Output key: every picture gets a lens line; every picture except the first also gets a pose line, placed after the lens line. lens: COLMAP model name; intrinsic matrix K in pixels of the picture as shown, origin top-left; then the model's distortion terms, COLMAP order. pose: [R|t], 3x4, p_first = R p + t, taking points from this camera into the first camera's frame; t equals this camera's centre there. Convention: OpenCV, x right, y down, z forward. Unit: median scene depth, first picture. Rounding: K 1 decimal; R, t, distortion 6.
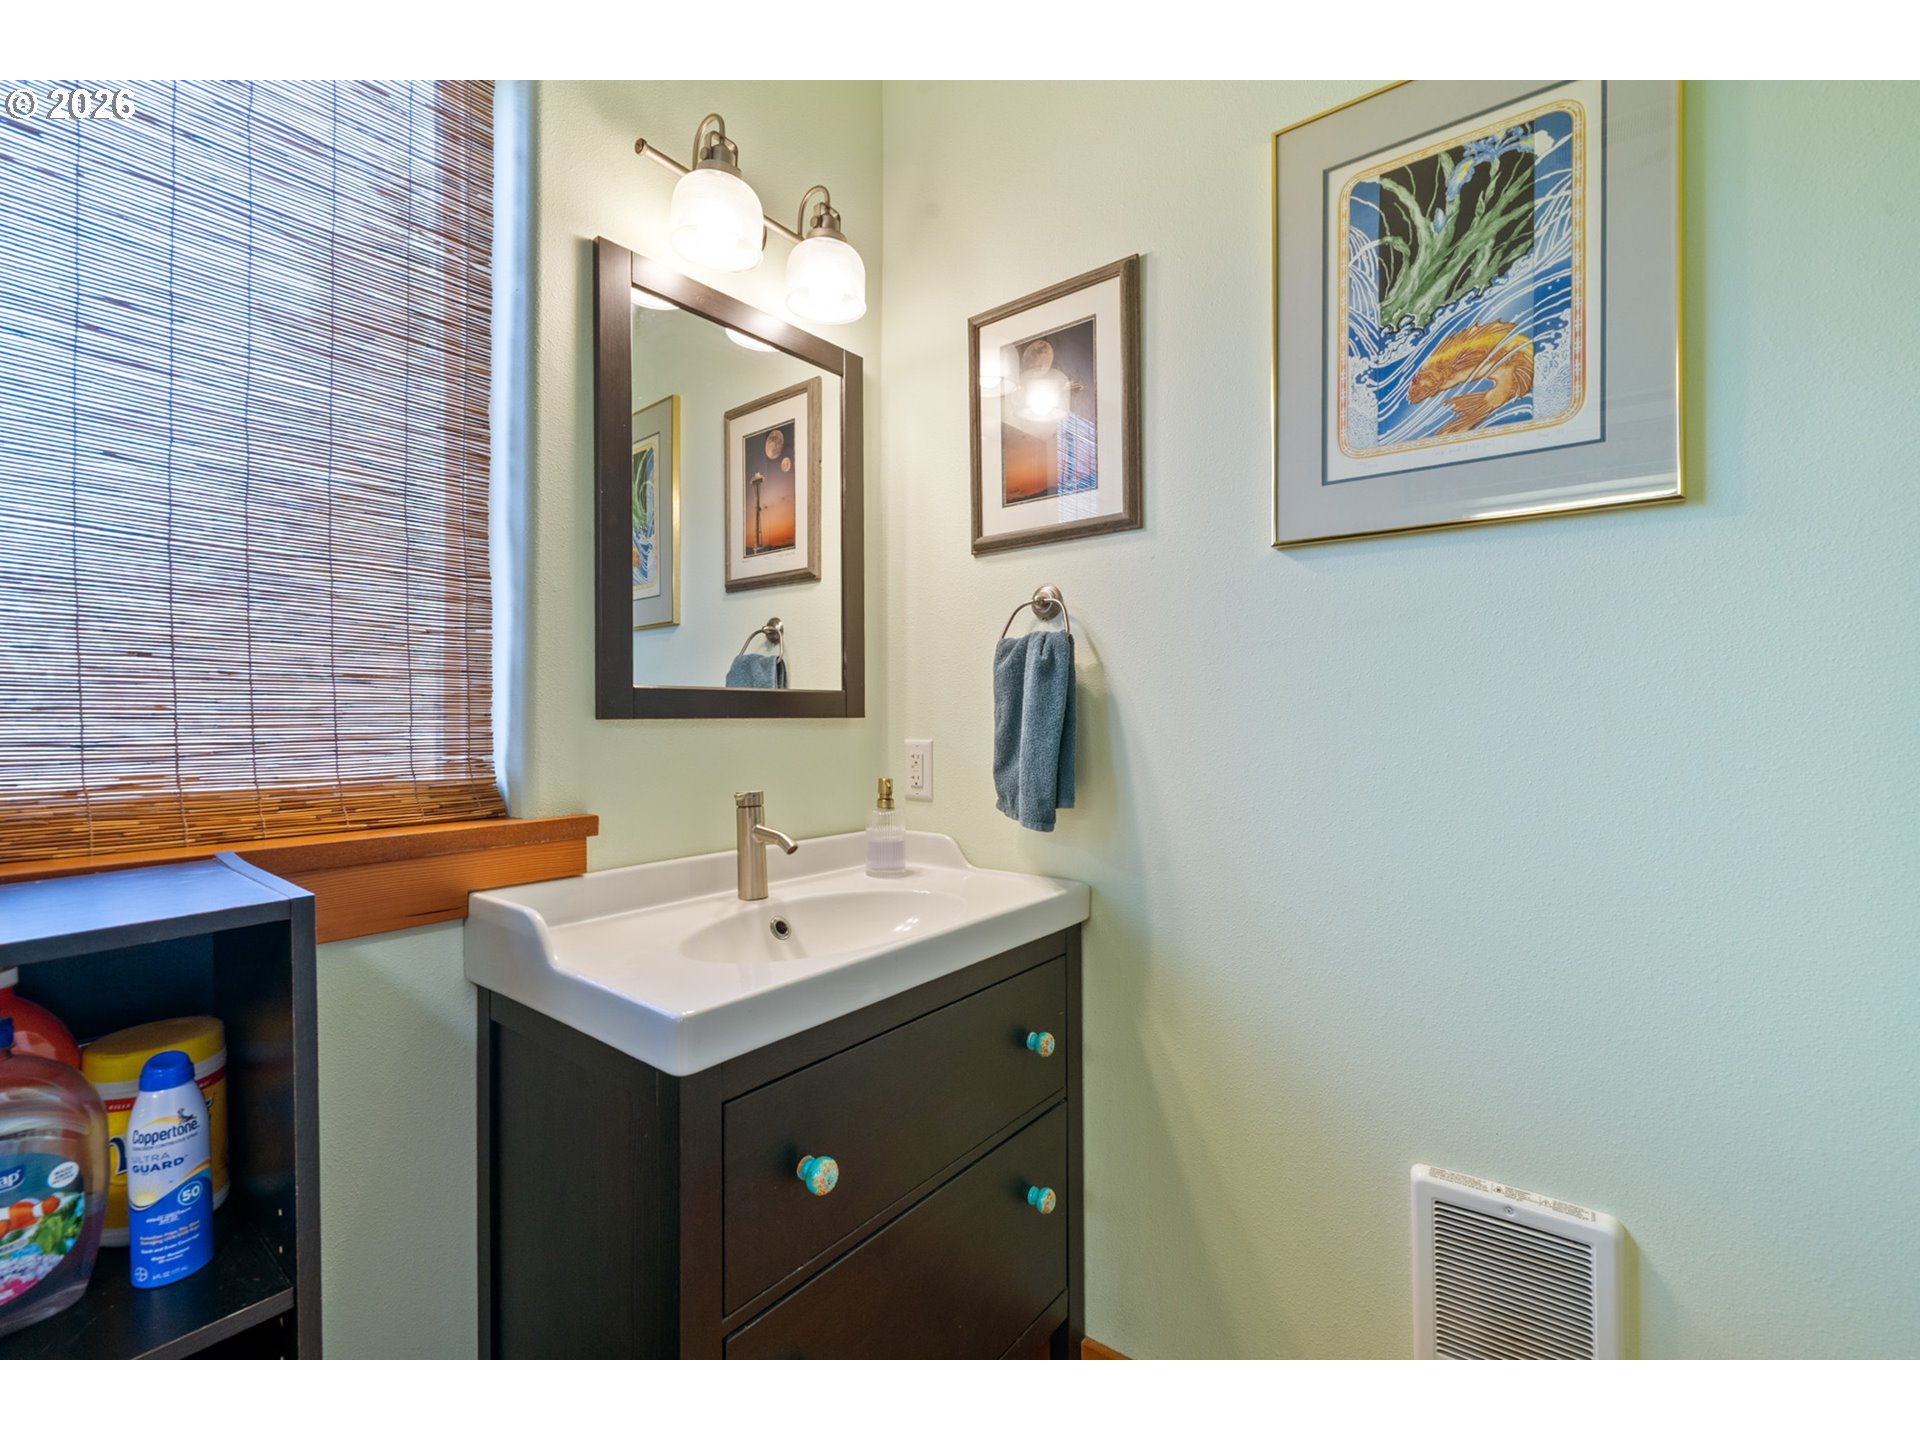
lens RADIAL K [[833.8, 0, 958.8], [0, 833.8, 712.9], [0, 0, 1]] dist [-0.001708, -0.000189]
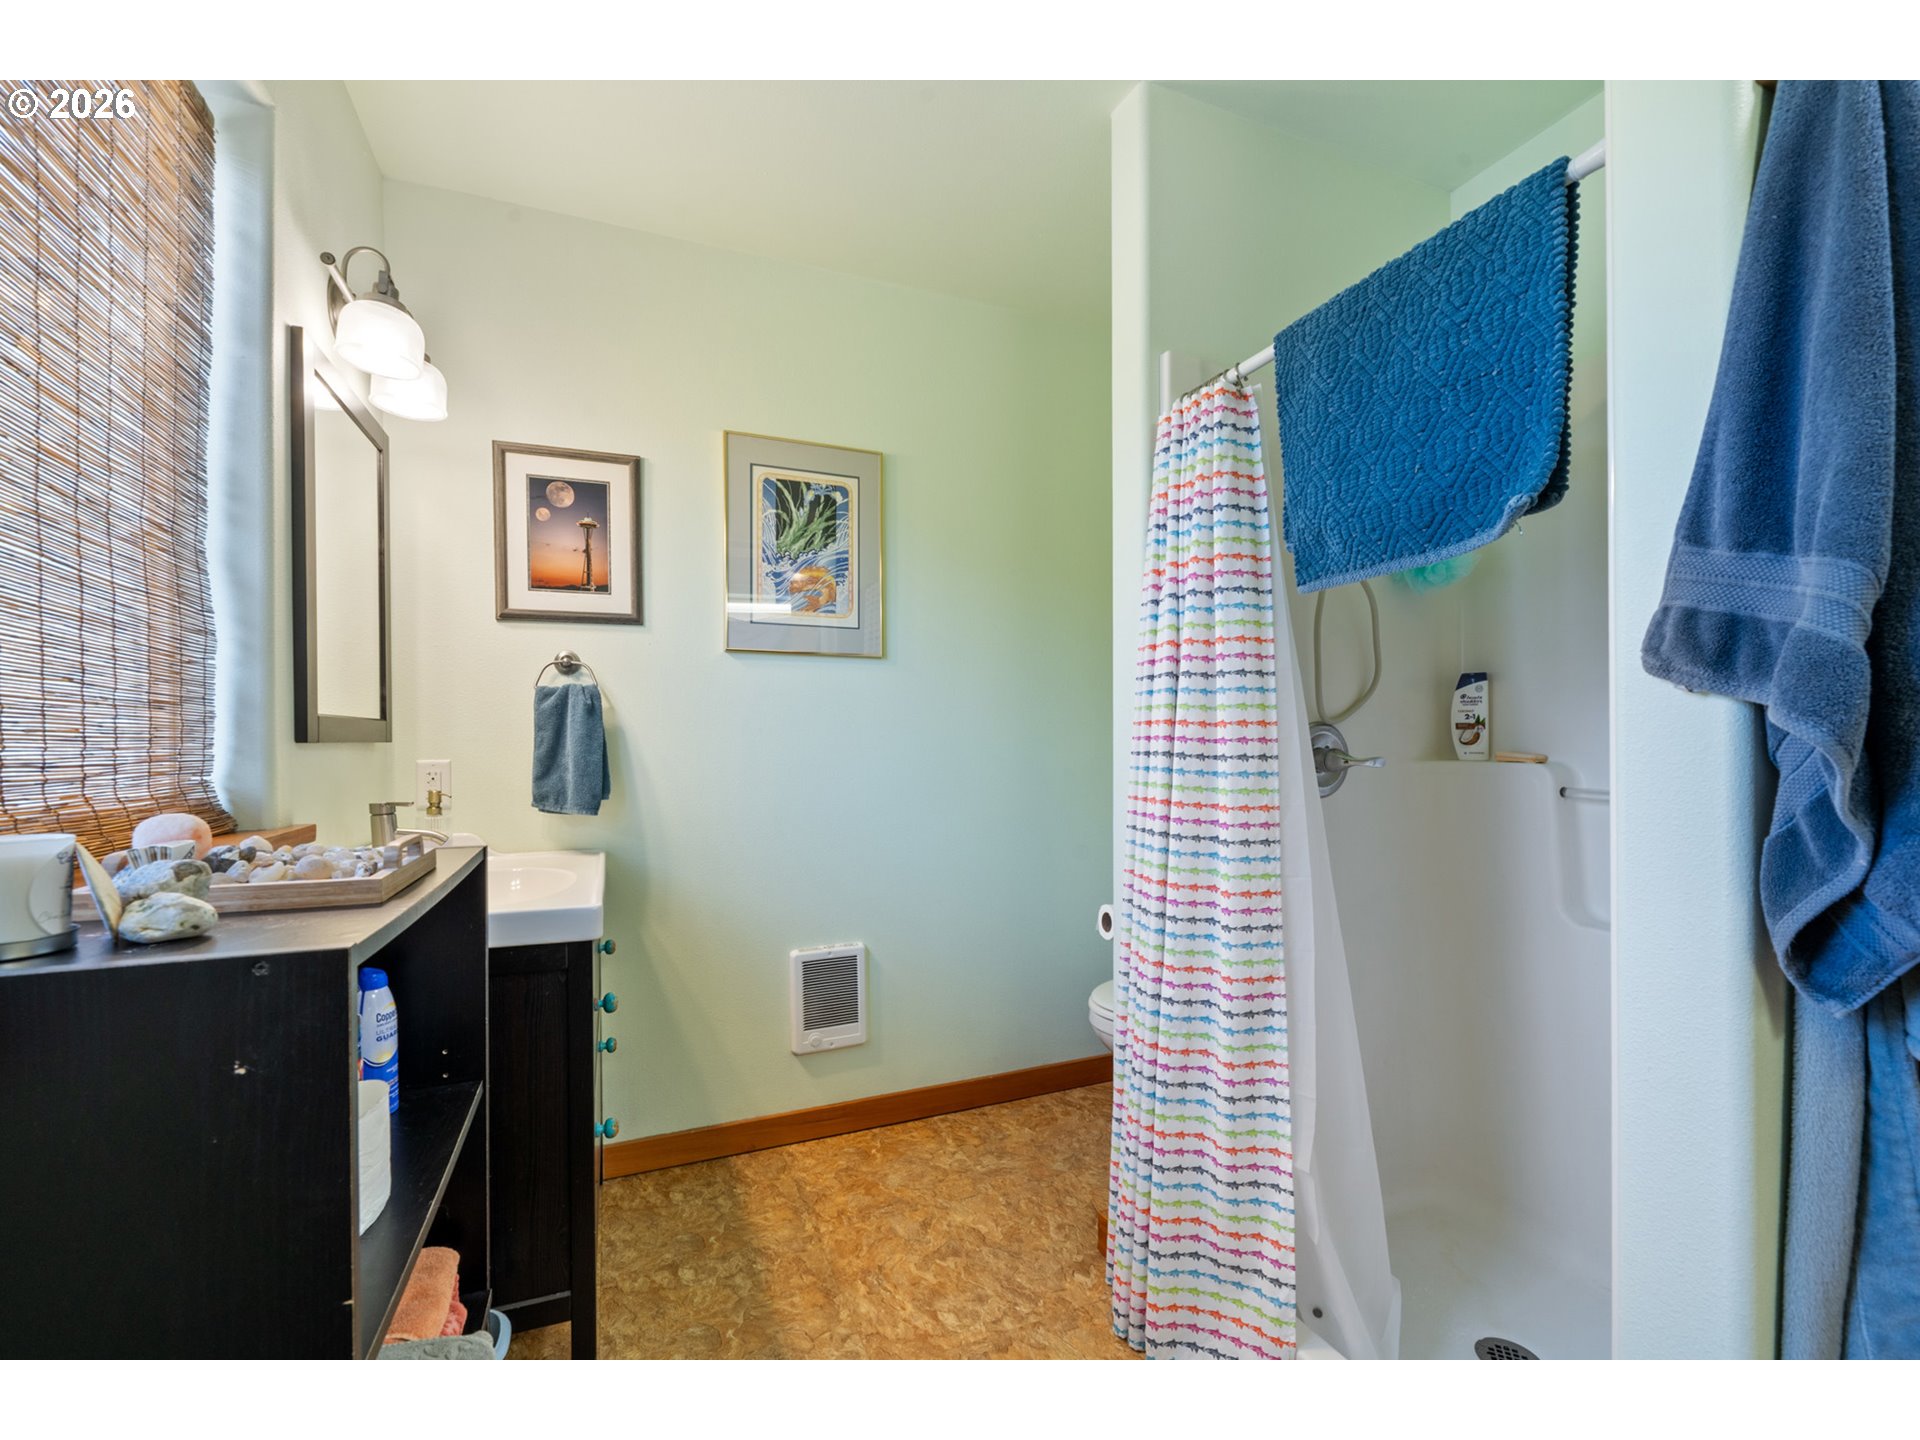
lens RADIAL K [[830.9, 0, 963.1], [0, 830.9, 729.1], [0, 0, 1]] dist [0.001341, 0.000555]
pose [[0.474838, 0.012247, 0.879988, -1.112818], [0.001069, 0.999894, -0.014493, 0.006540], [-0.880072, 0.007822, 0.474775, -0.394457]]
